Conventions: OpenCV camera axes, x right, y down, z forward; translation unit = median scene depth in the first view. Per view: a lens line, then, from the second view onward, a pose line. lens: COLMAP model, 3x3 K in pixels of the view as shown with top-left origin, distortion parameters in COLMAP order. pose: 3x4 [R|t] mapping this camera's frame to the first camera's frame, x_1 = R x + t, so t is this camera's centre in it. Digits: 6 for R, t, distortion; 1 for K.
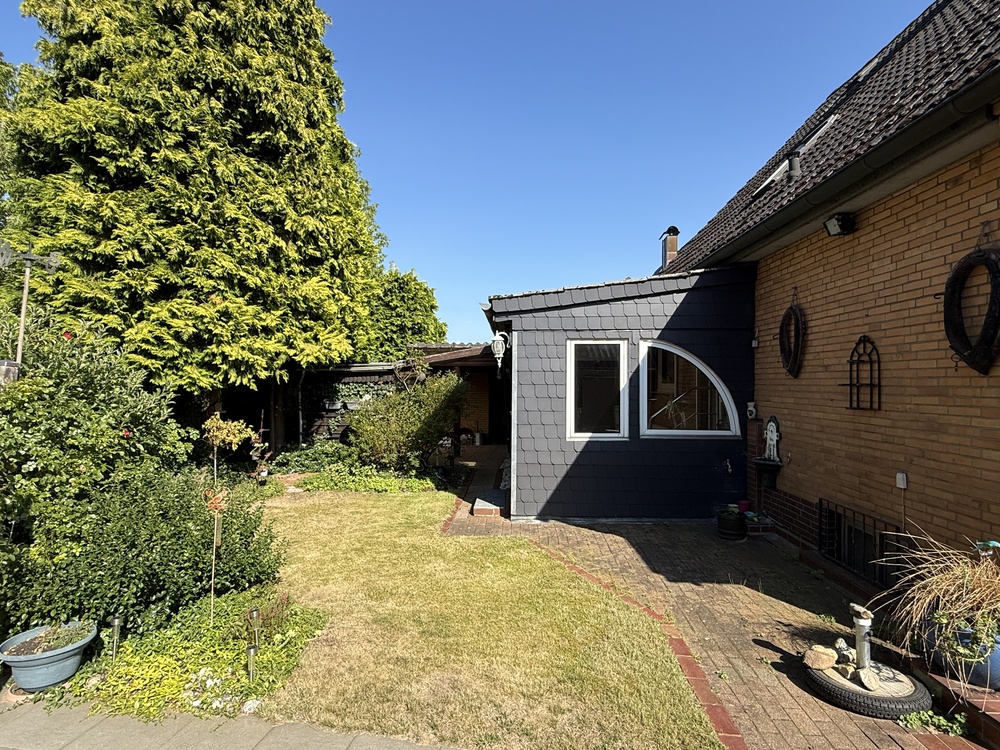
lens RADIAL K [[531.1, 0, 499.7], [0, 531.1, 377.2], [0, 0, 1]] dist [-0.000311, -0.000445]
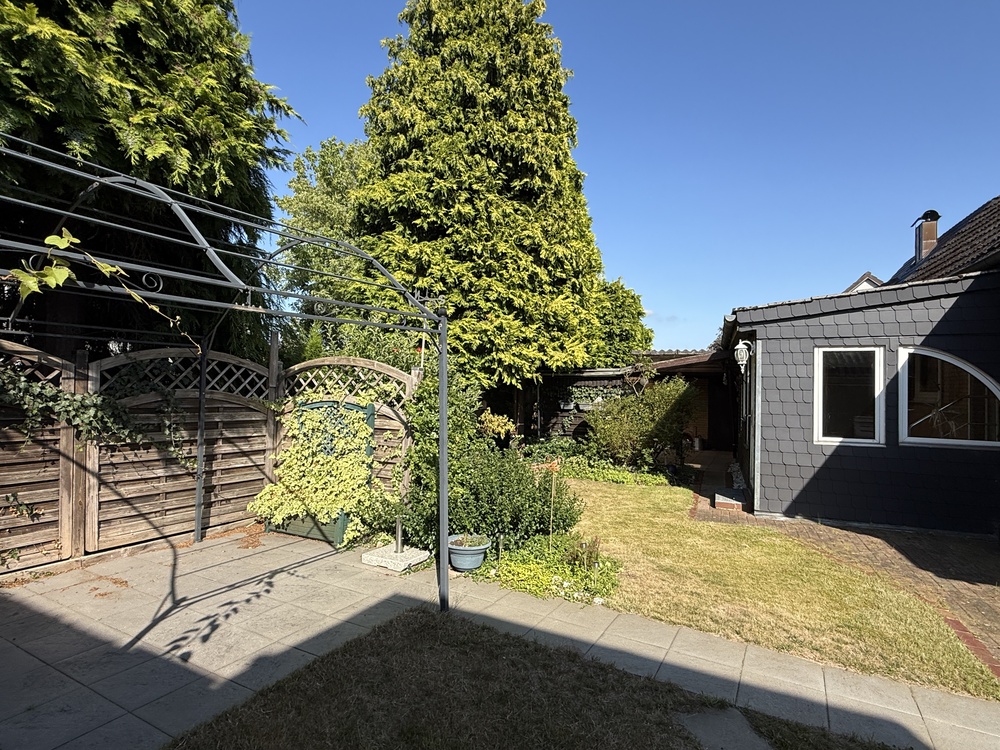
lens RADIAL K [[531.1, 0, 494.7], [0, 531.1, 374.3], [0, 0, 1]] dist [-0.000311, -0.000445]
pose [[0.933026, 0.006695, -0.359747, -0.084843], [-0.012419, 0.999830, -0.013602, 0.004878], [0.359595, 0.017158, 0.932951, -0.200648]]
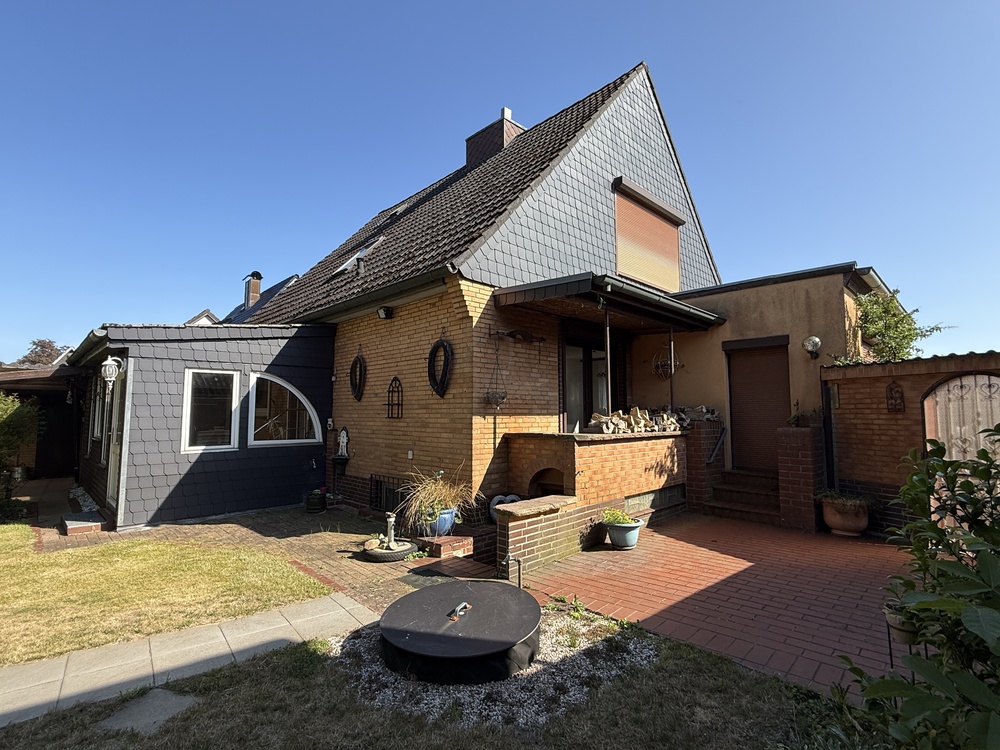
lens RADIAL K [[480.6, 0, 495.6], [0, 480.6, 371.2], [0, 0, 1]] dist [0.001553, -0.000114]
pose [[0.695393, 0.056683, 0.716390, -0.162327], [-0.001891, 0.997025, -0.077053, 0.018118], [-0.718627, 0.052227, 0.693432, -0.248040]]
